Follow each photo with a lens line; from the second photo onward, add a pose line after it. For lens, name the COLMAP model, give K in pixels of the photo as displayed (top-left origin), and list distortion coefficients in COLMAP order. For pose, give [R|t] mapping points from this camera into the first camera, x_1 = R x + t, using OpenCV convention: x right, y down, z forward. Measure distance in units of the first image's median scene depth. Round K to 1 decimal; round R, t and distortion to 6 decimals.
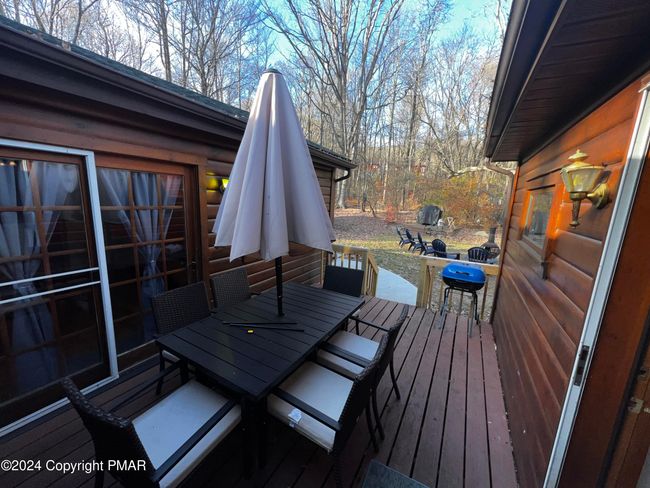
lens RADIAL K [[259.7, 0, 325.2], [0, 259.7, 245.6], [0, 0, 1]] dist [-0.000533, -0.000034]
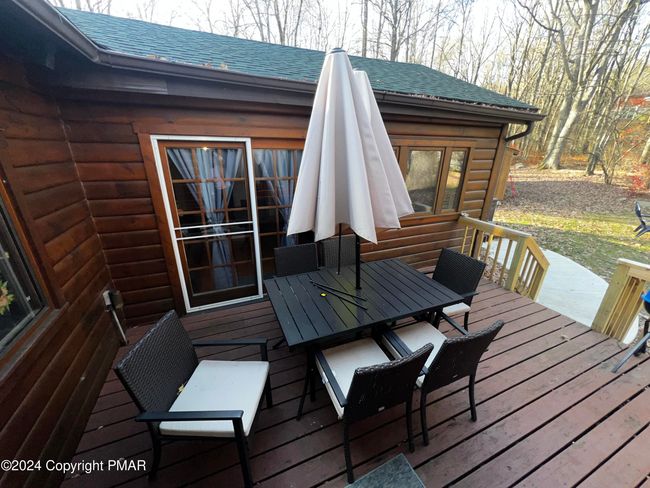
lens RADIAL K [[259.7, 0, 325.2], [0, 259.7, 245.6], [0, 0, 1]] dist [-0.000533, -0.000034]
pose [[0.790042, 0.184557, -0.584613, 0.288434], [-0.092366, 0.978558, 0.184098, -0.080338], [0.606055, -0.091447, 0.790149, 0.087013]]
